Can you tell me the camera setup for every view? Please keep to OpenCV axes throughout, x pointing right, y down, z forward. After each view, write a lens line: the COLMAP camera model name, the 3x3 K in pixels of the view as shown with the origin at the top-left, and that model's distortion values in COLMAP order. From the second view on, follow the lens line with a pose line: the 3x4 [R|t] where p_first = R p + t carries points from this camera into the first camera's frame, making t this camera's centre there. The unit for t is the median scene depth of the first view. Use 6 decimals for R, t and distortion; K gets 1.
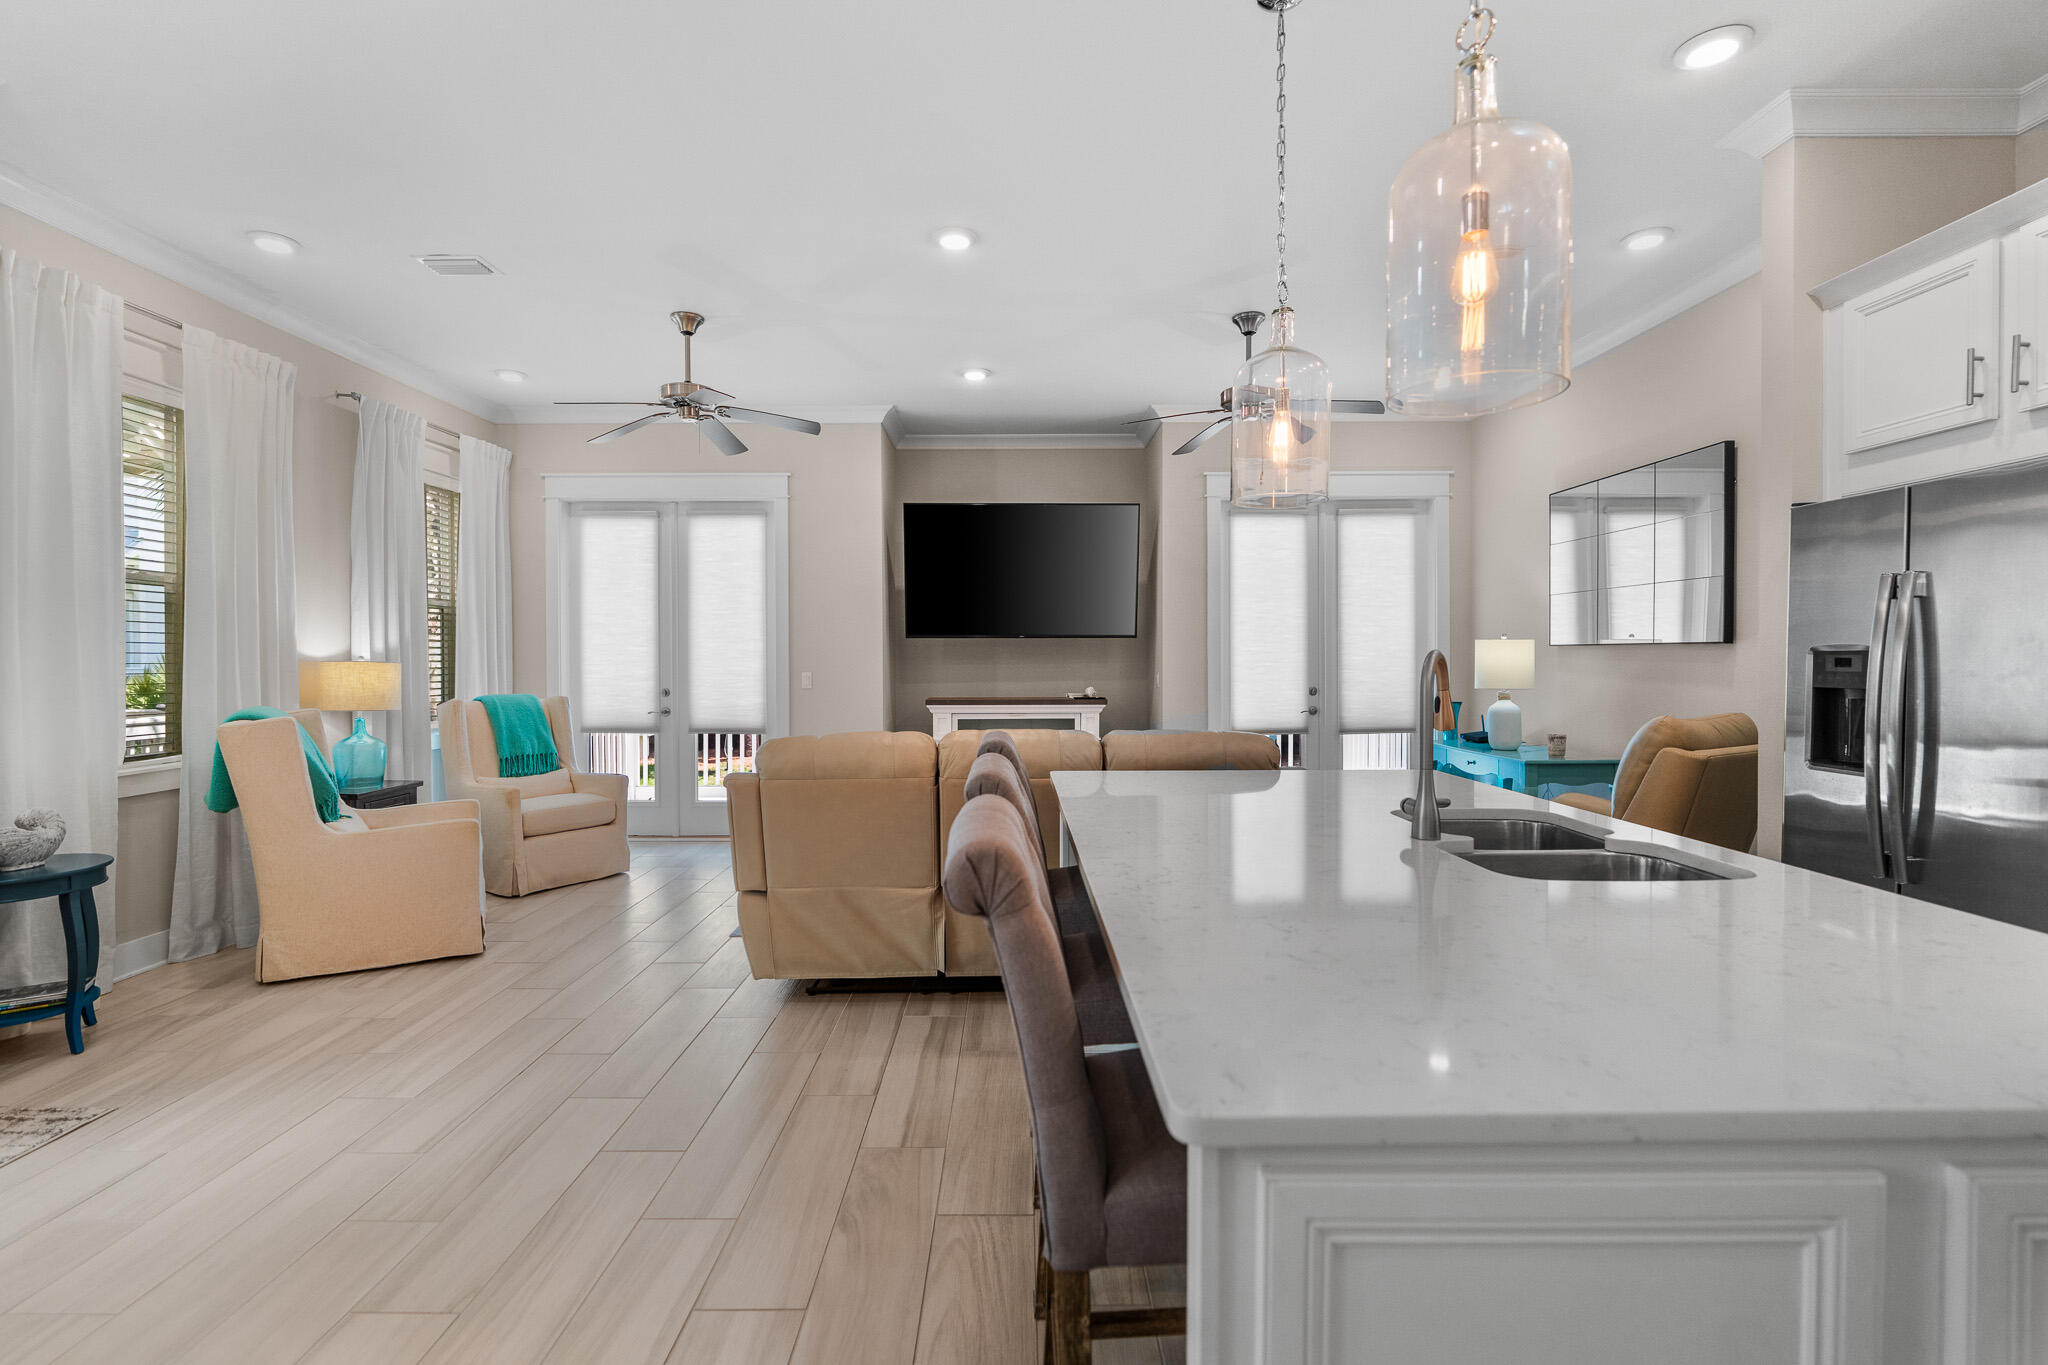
lens RADIAL K [[906.1, 0, 1010.4], [0, 906.1, 671.5], [0, 0, 1]] dist [-0.007240, 0.001624]
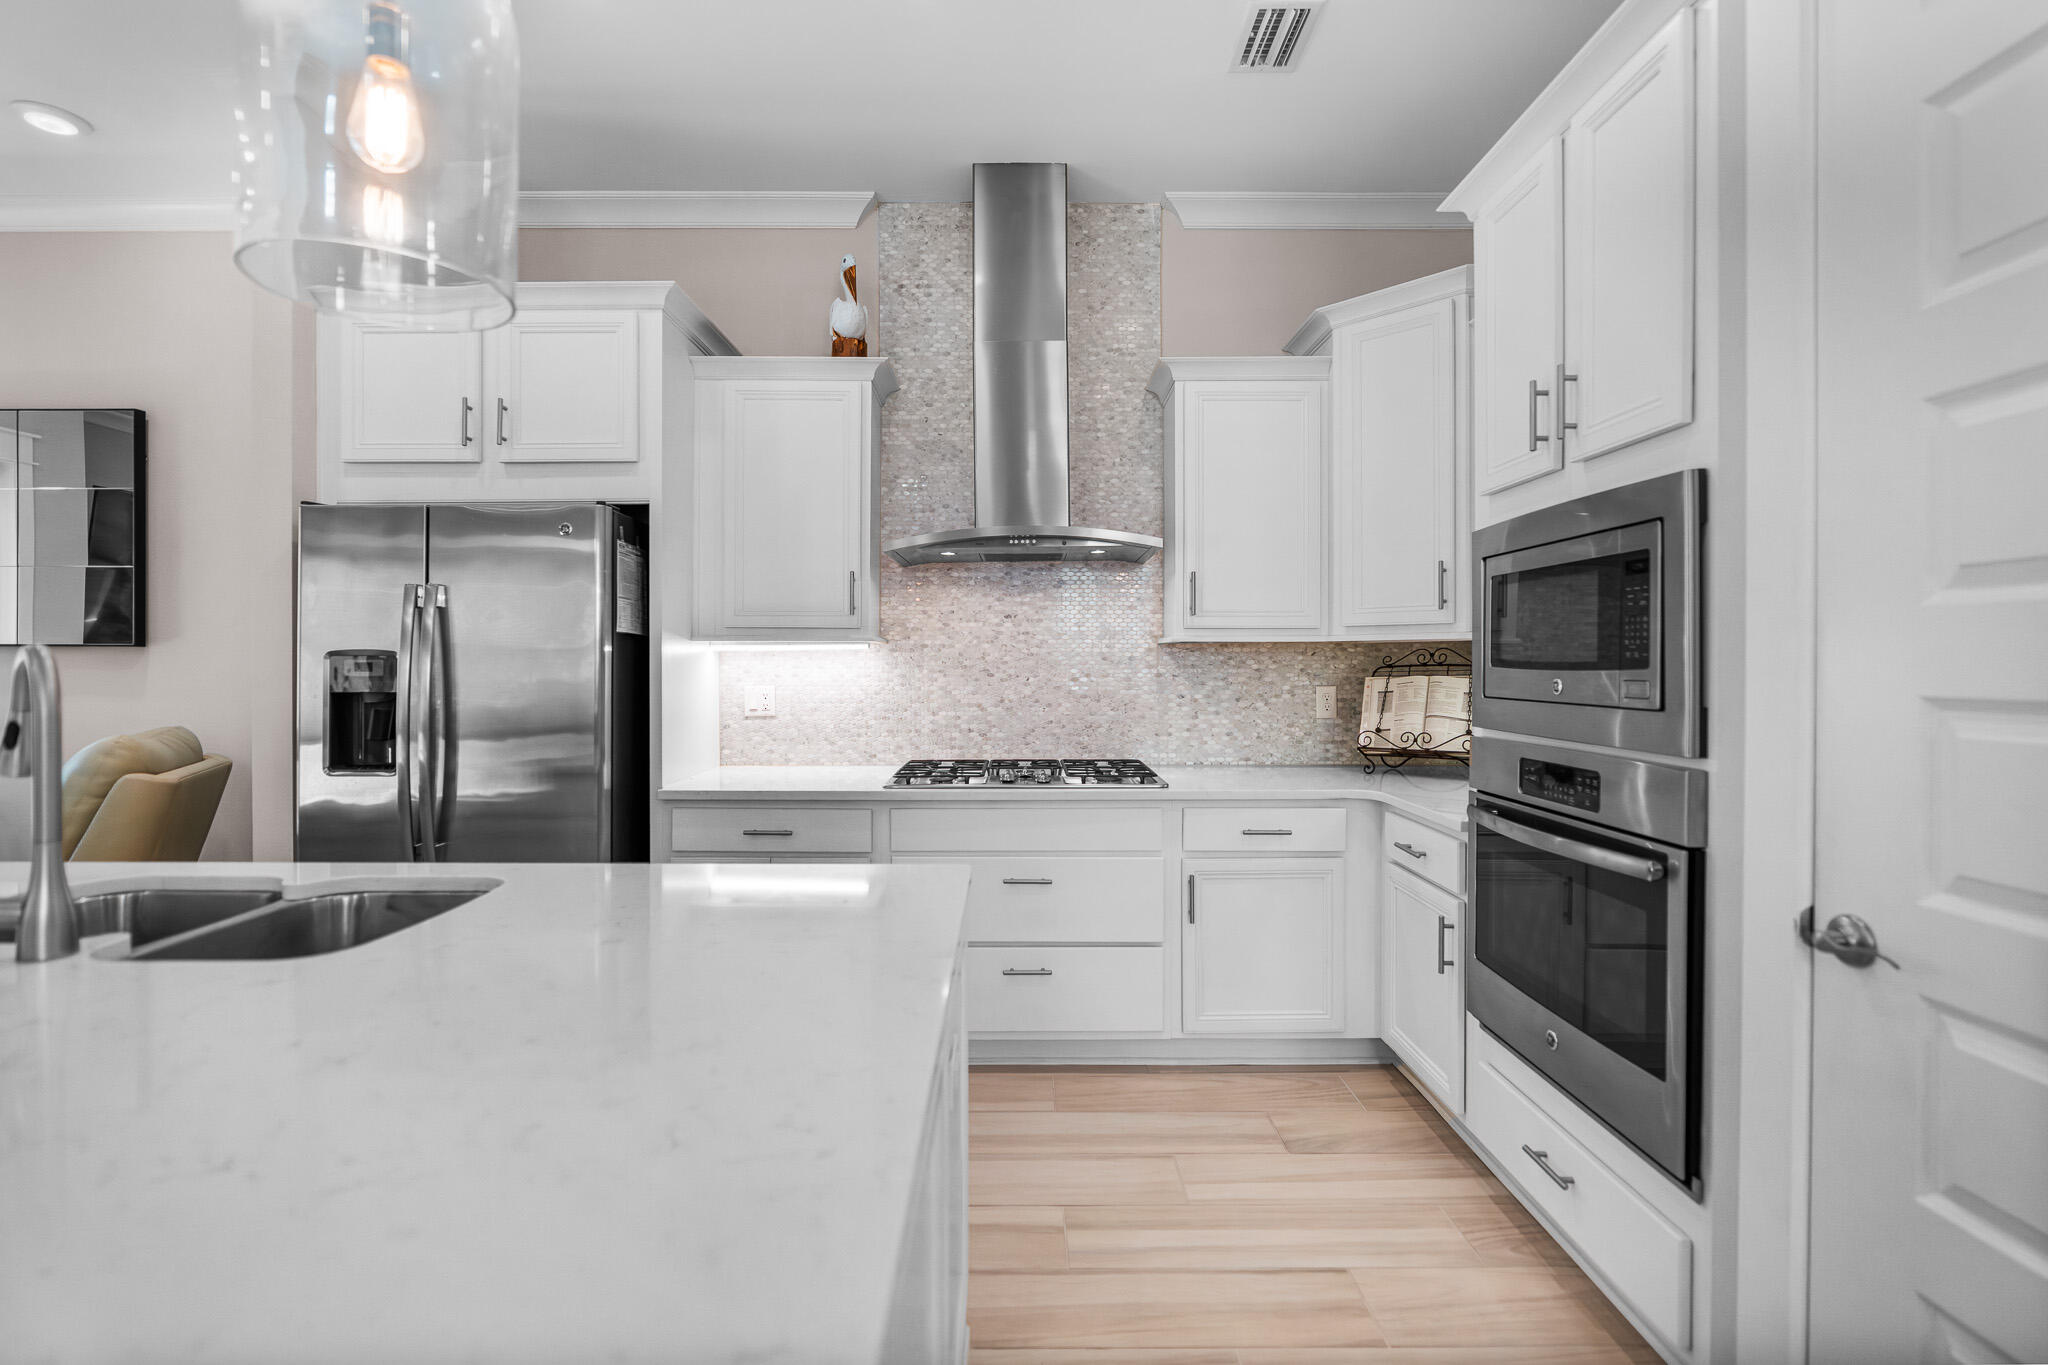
lens RADIAL K [[906.1, 0, 1014.6], [0, 906.1, 666.1], [0, 0, 1]] dist [-0.007240, 0.001624]
pose [[-0.009107, 0.002299, 0.999956, -0.067185], [0.015824, 0.999872, -0.002155, 0.002094], [-0.999833, 0.015804, -0.009142, 0.179036]]
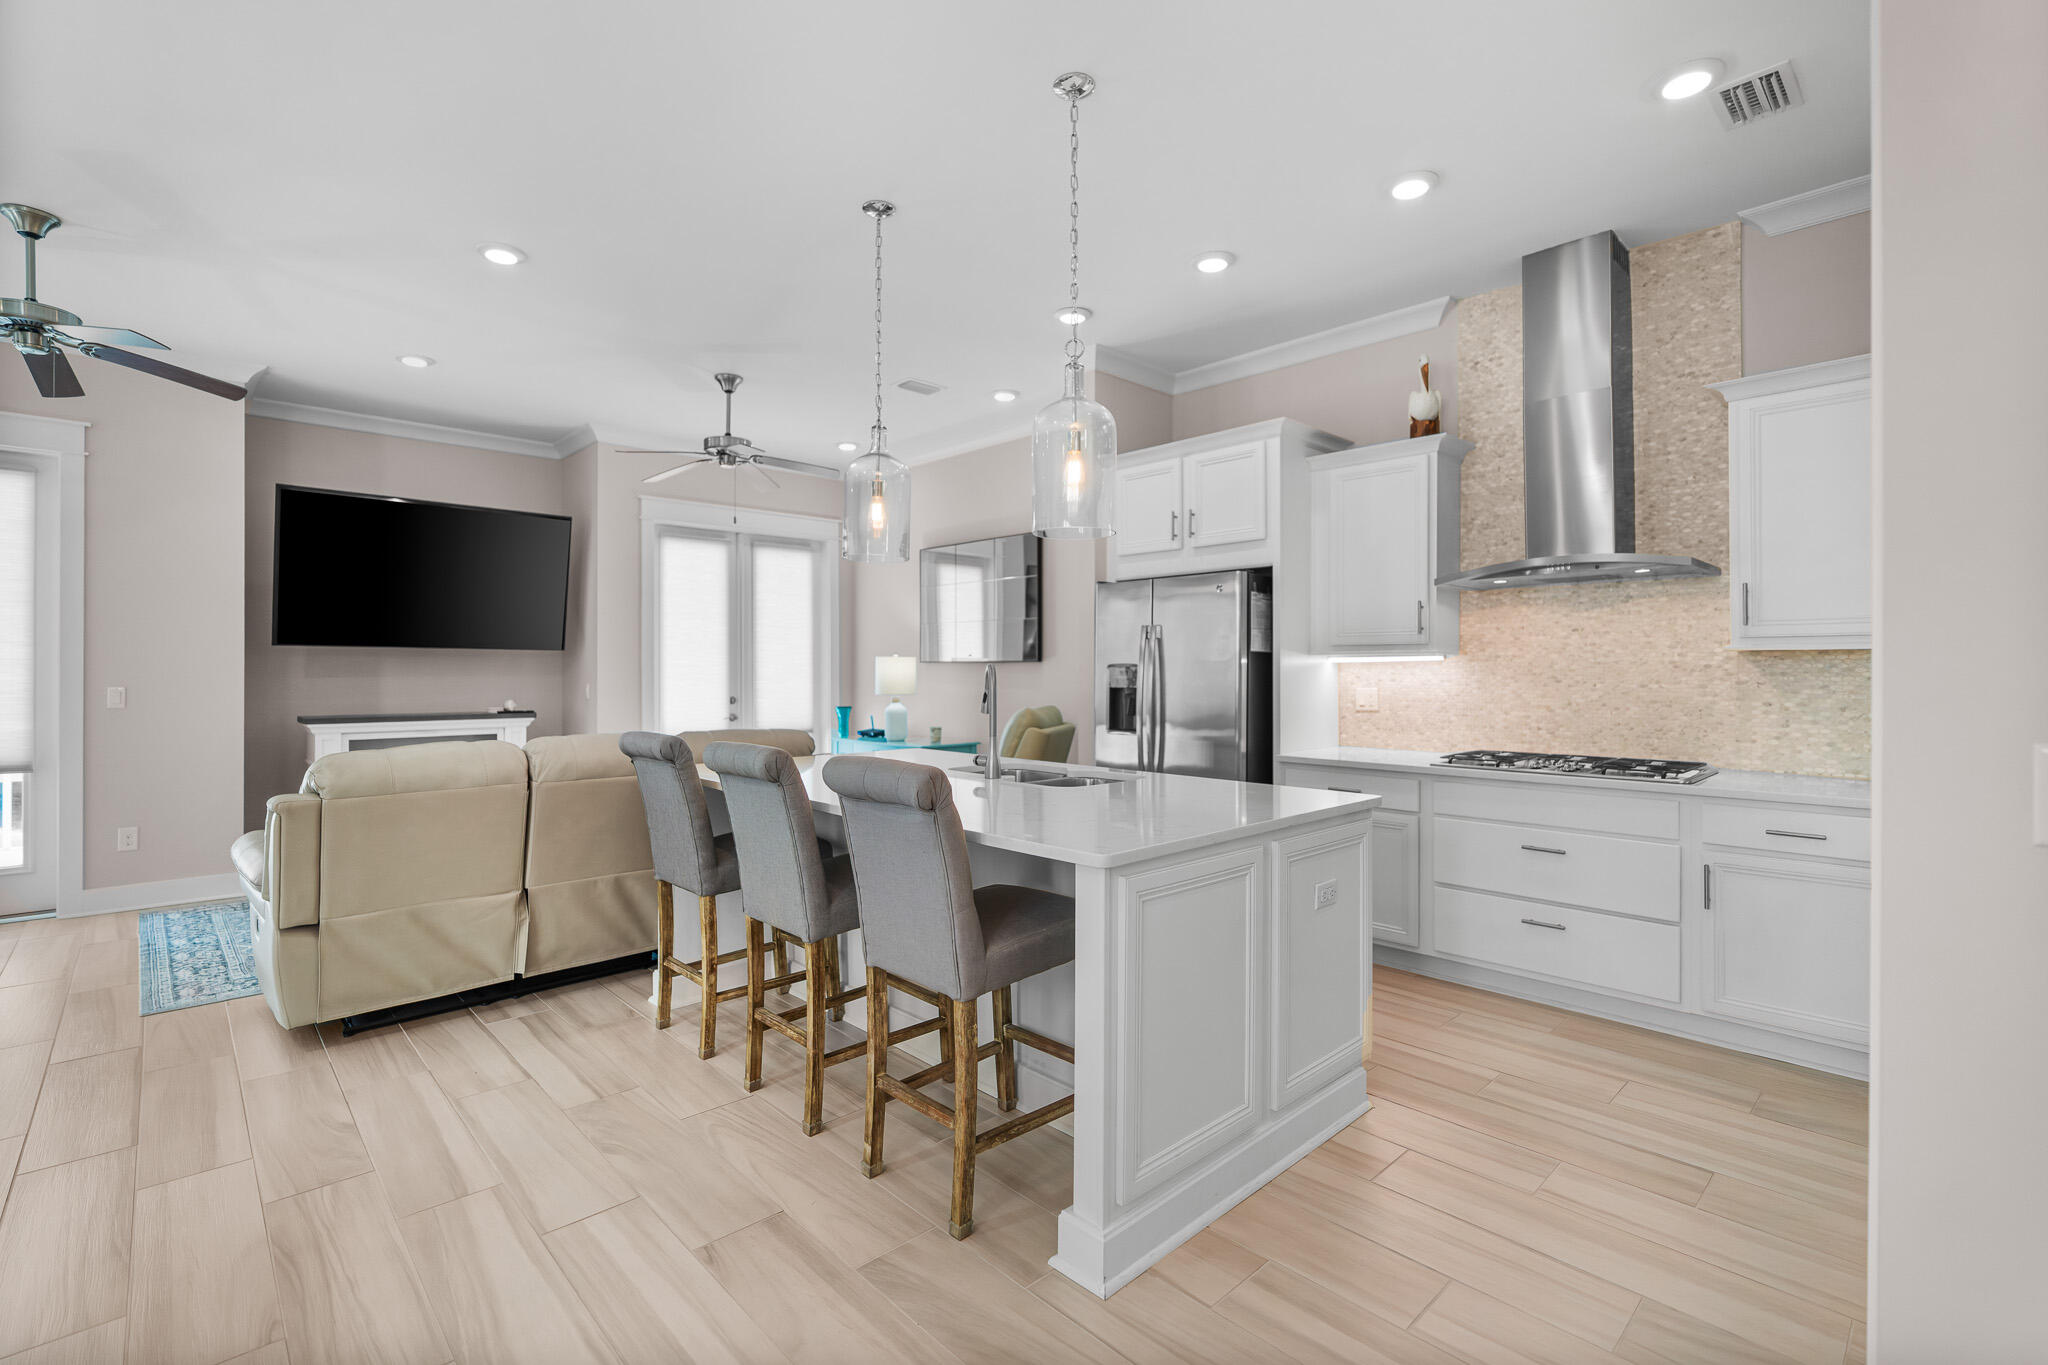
lens RADIAL K [[906.1, 0, 1008.8], [0, 906.1, 673.2], [0, 0, 1]] dist [-0.007240, 0.001624]
pose [[0.732616, 0.002461, 0.680638, -0.311668], [0.007588, 0.999902, -0.011782, 0.006473], [-0.680600, 0.013796, 0.732525, -0.111072]]
